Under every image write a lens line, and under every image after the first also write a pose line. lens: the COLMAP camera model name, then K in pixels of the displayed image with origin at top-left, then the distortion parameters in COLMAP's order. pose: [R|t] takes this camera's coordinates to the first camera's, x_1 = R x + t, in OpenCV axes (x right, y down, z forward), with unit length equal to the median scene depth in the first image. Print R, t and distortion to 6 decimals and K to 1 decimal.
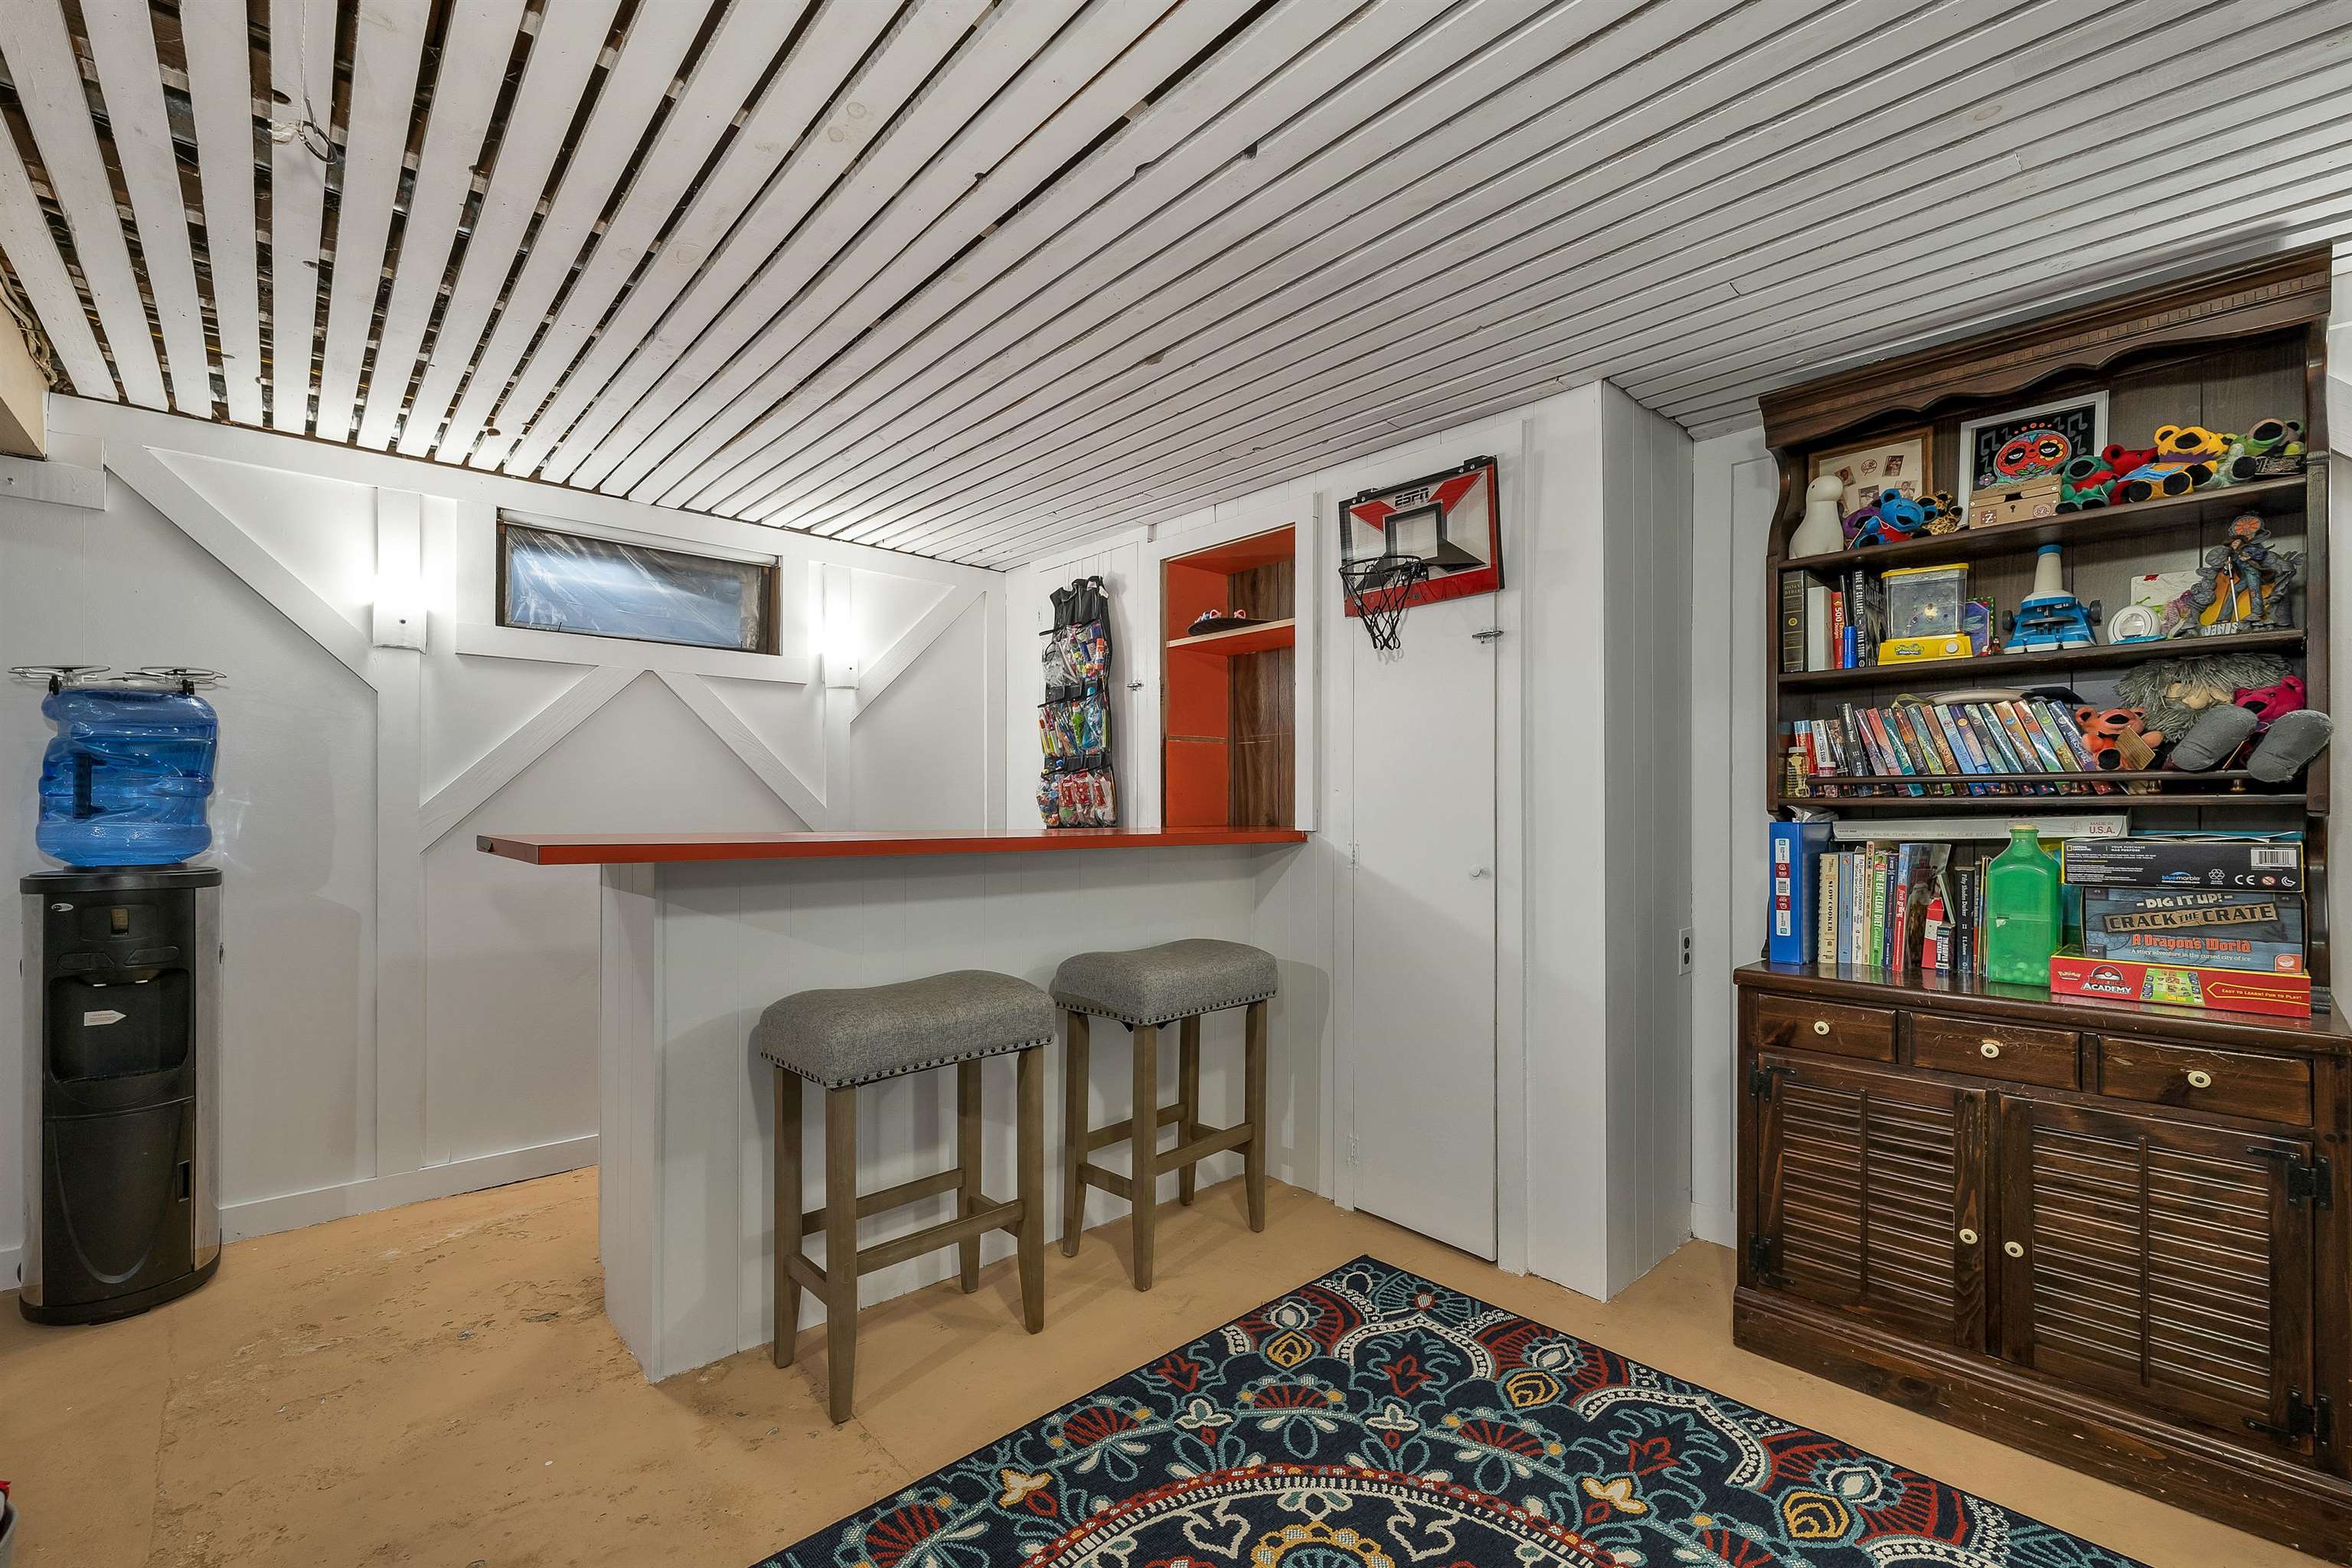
lens RADIAL K [[992.2, 0, 1178.7], [0, 992.2, 794.9], [0, 0, 1]] dist [0.001770, 0.000027]
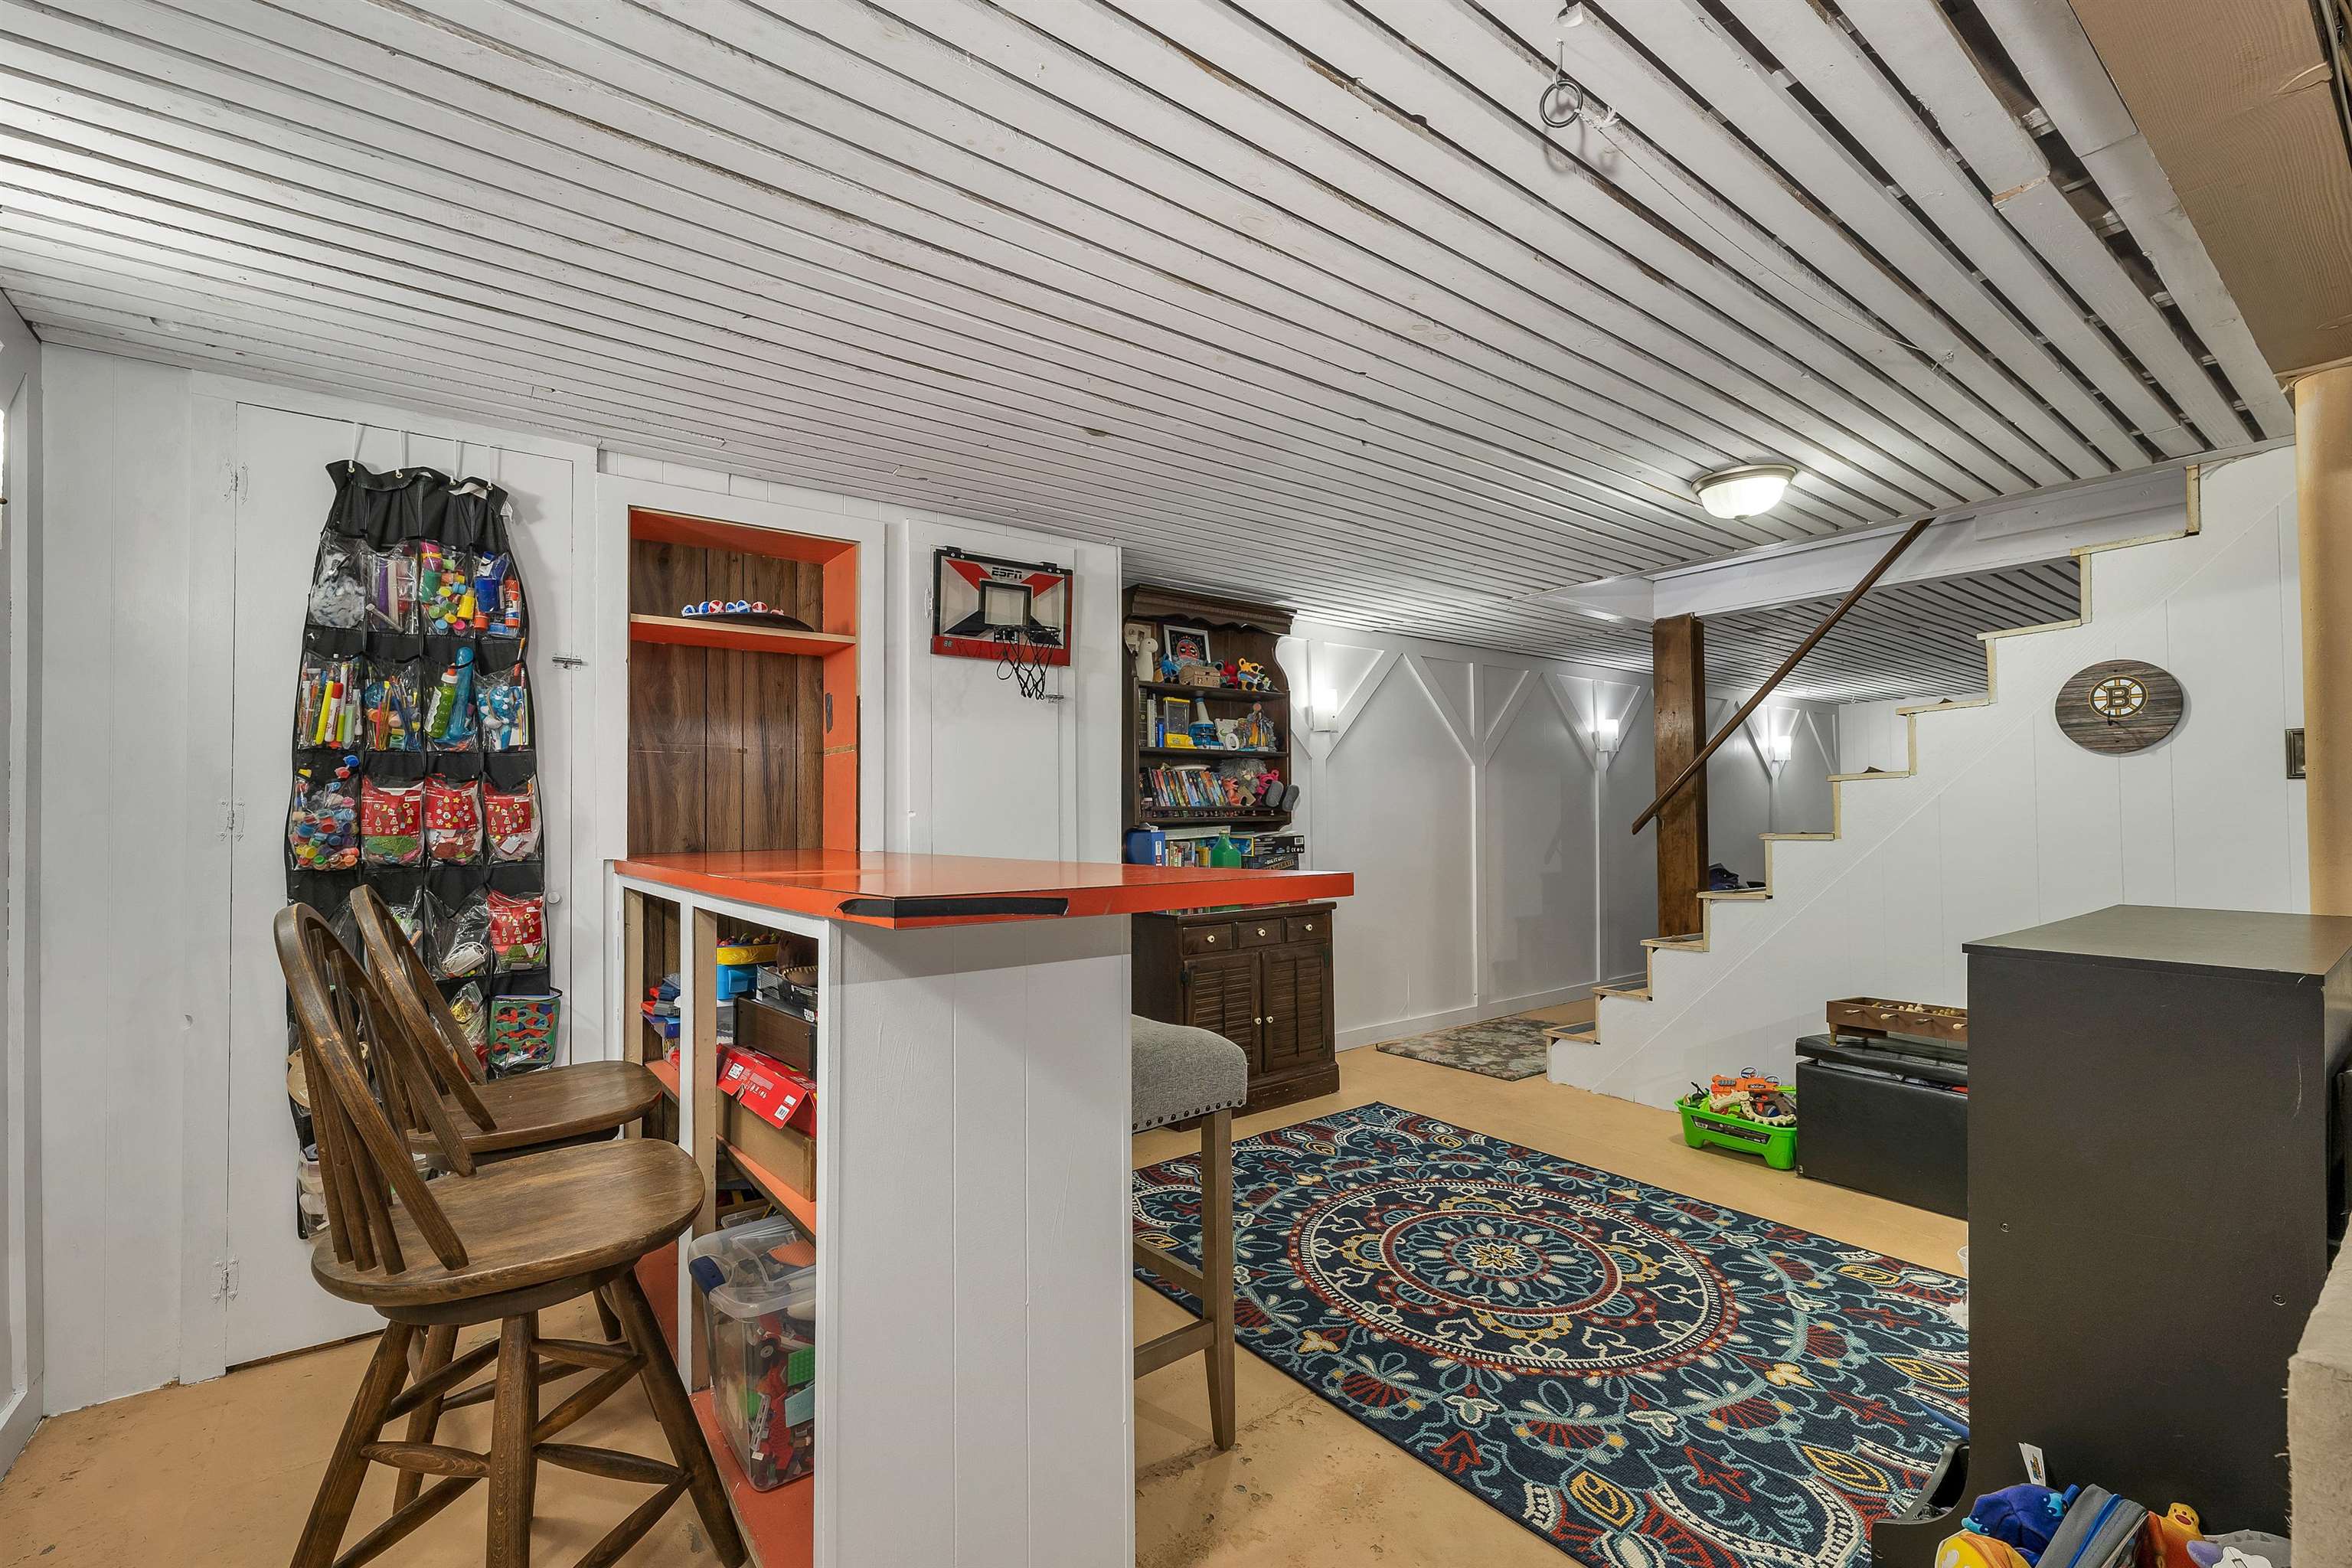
lens RADIAL K [[992.2, 0, 1178.7], [0, 992.2, 794.9], [0, 0, 1]] dist [0.001770, 0.000027]
pose [[0.089158, 0.023933, 0.995730, -1.114444], [0.001087, 0.999708, -0.024126, 0.004008], [-0.996017, 0.003234, 0.089106, 0.792395]]
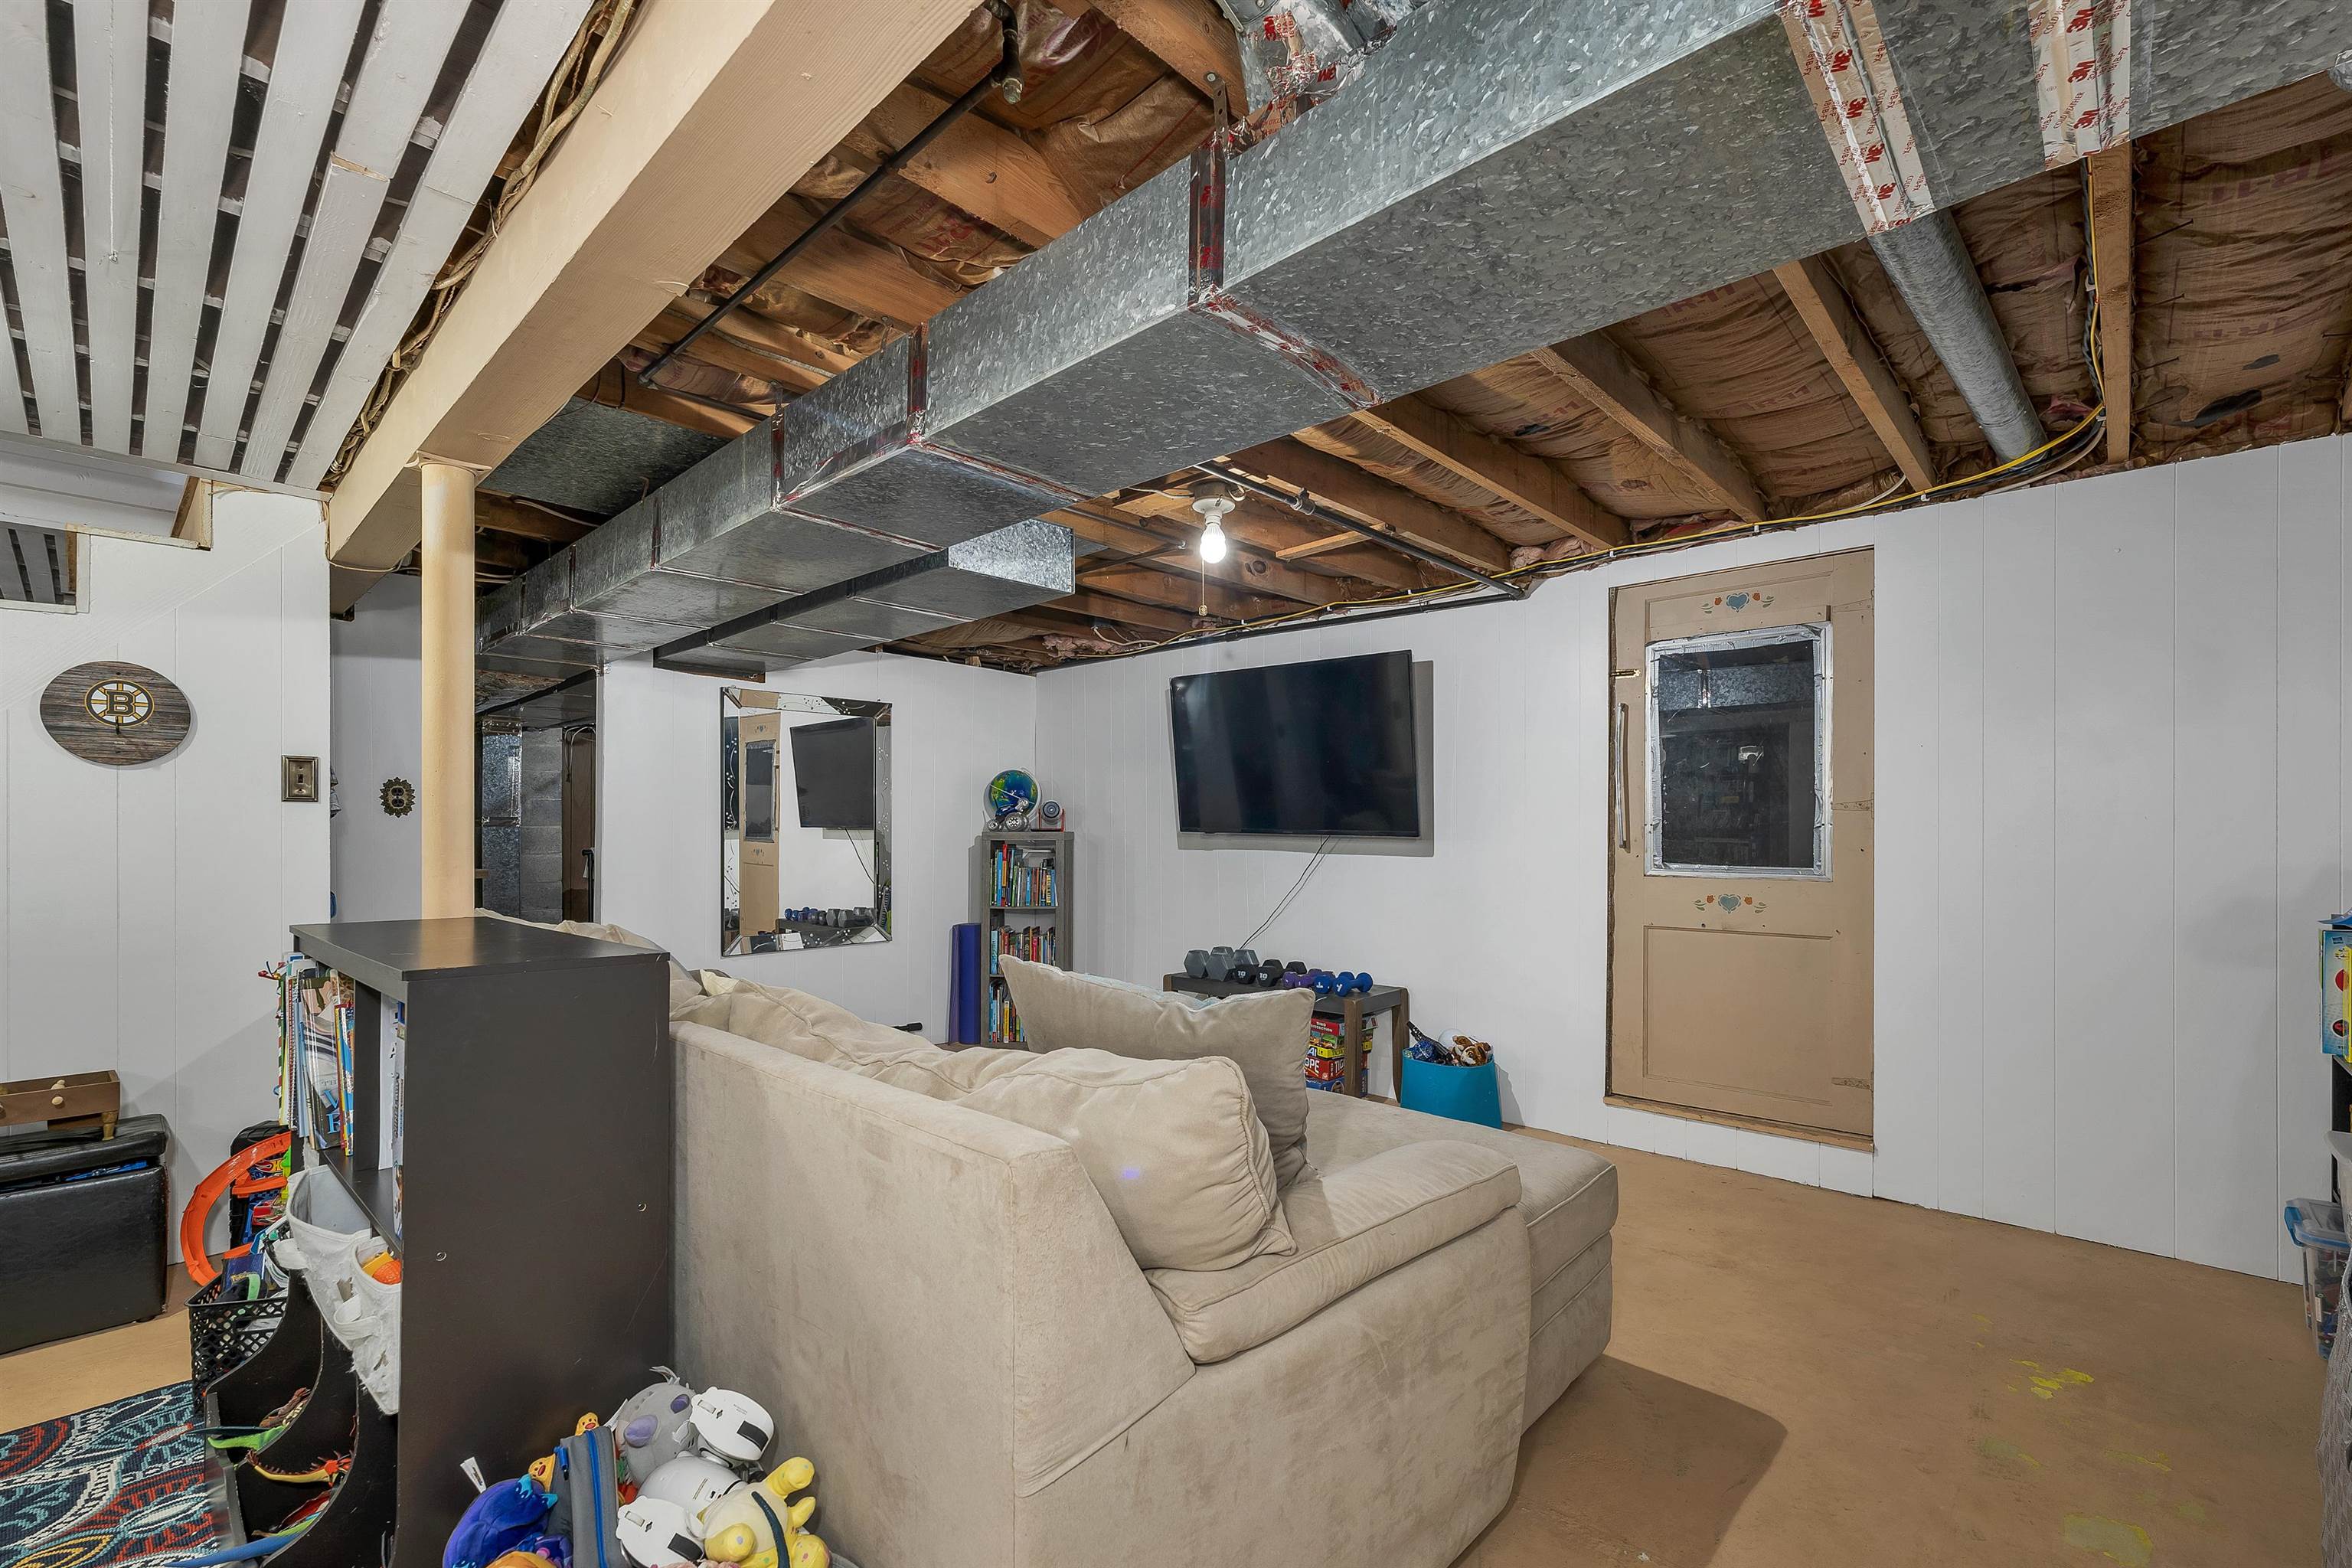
lens RADIAL K [[1007.3, 0, 1172.9], [0, 1007.3, 827.9], [0, 0, 1]] dist [0.001776, -0.000093]
pose [[-0.995978, -0.003041, -0.089546, -0.847951], [-0.001868, 0.999911, -0.013186, 0.006594], [0.089578, -0.012966, -0.995895, 0.976132]]
